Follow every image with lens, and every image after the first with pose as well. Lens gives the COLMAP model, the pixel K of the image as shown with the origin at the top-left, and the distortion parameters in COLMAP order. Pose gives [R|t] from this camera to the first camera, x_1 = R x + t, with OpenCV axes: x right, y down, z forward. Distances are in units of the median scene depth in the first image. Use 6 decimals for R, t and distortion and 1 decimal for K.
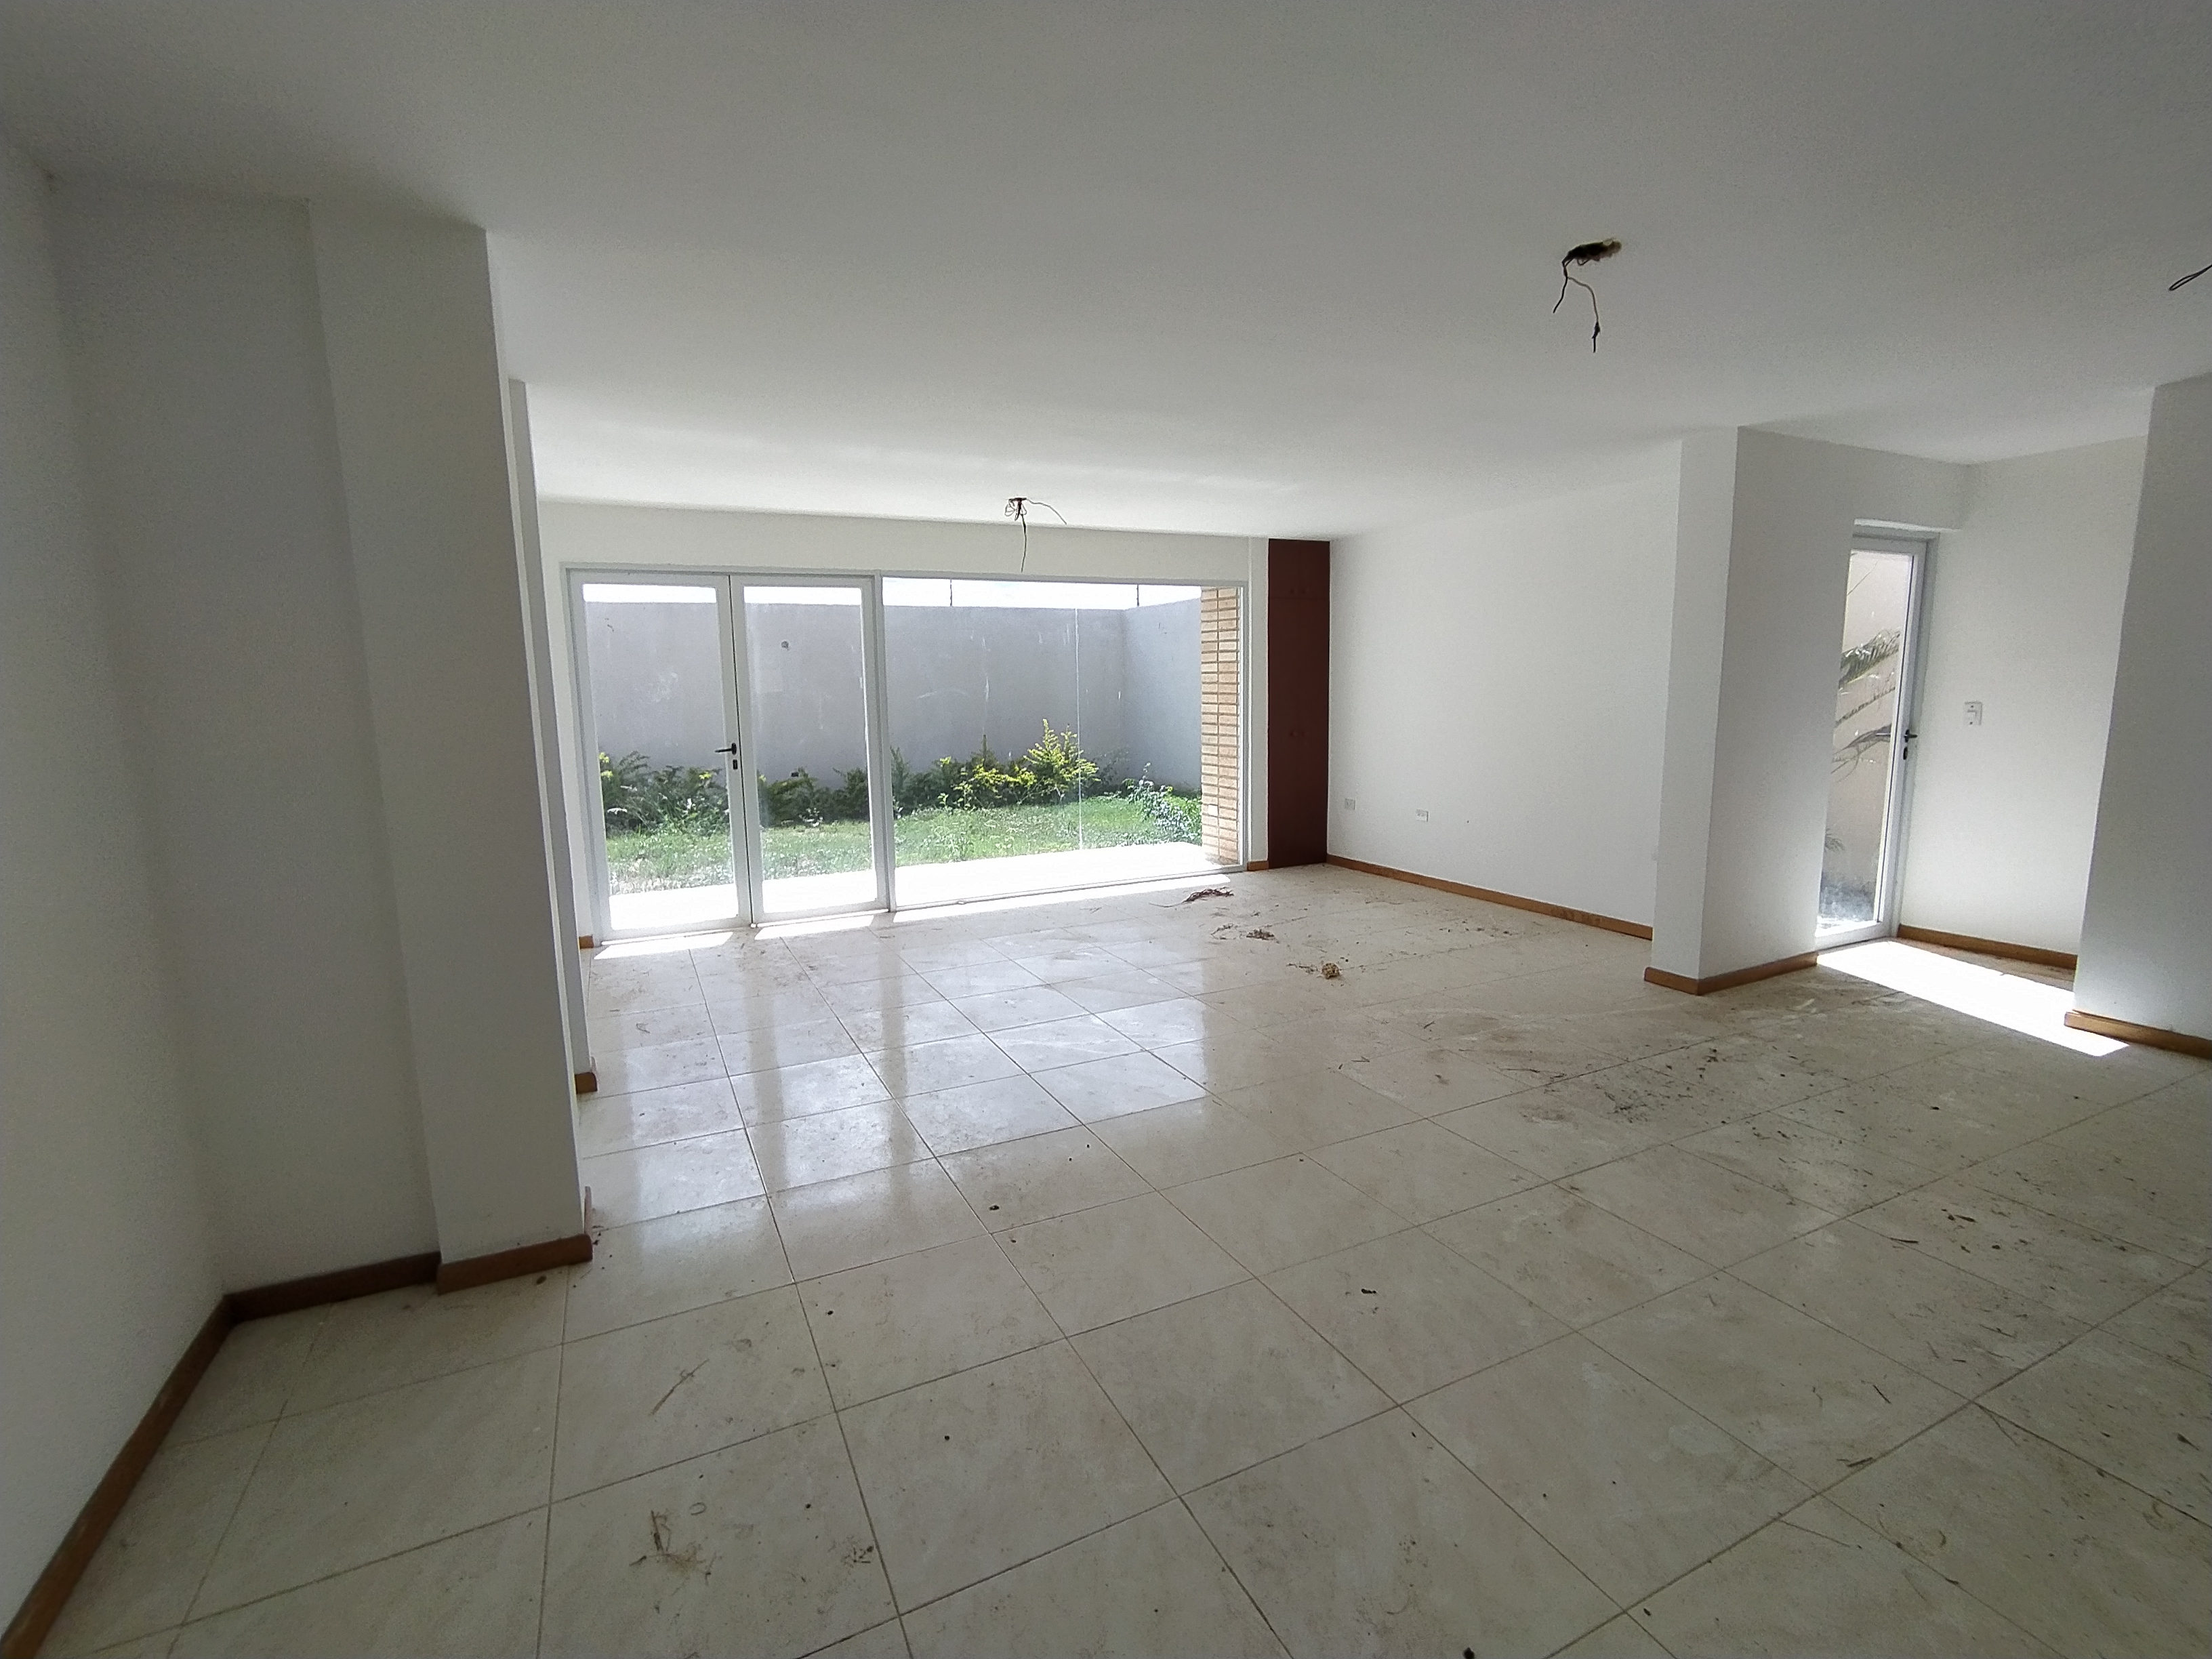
lens RADIAL K [[1015.7, 0, 1101.0], [0, 1015.7, 832.6], [0, 0, 1]] dist [-0.016372, 0.012918]
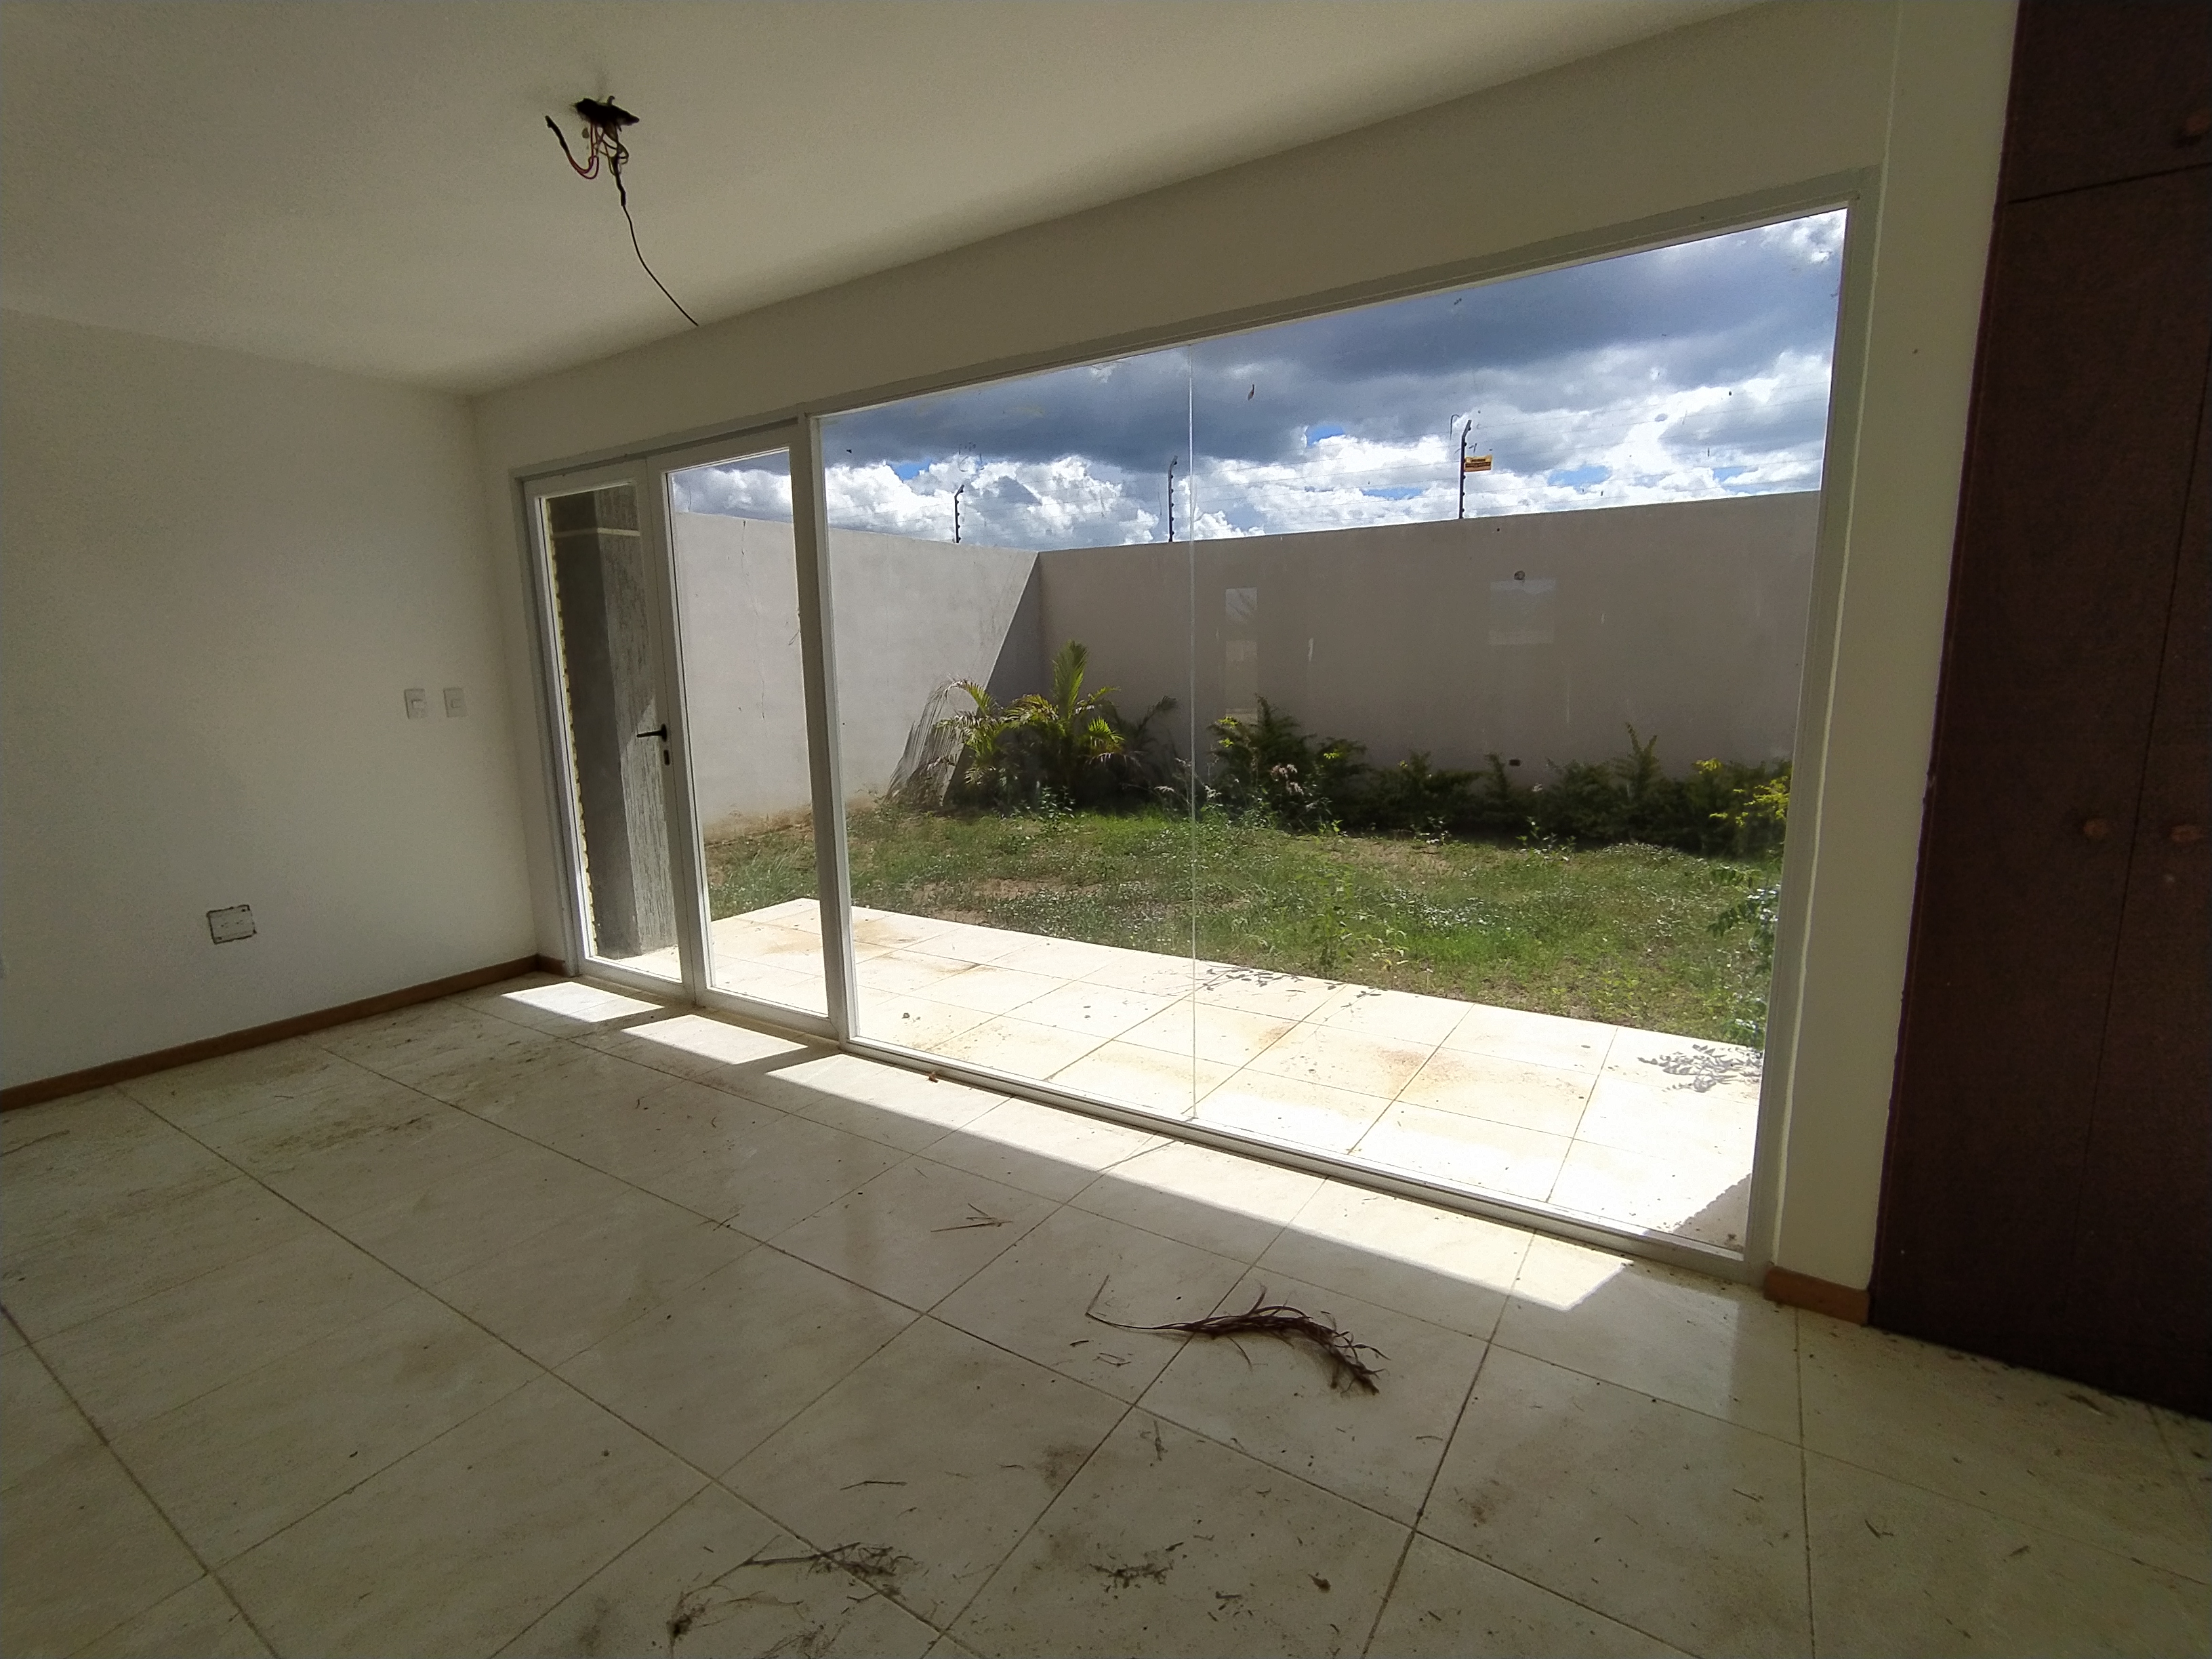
lens RADIAL K [[1028.1, 0, 1088.3], [0, 1028.1, 827.5], [0, 0, 1]] dist [-0.014024, 0.027401]
pose [[0.515862, 0.147849, -0.843817, 0.438961], [-0.112113, 0.988175, 0.104603, -0.157619], [0.849304, 0.040642, 0.526337, 1.154213]]
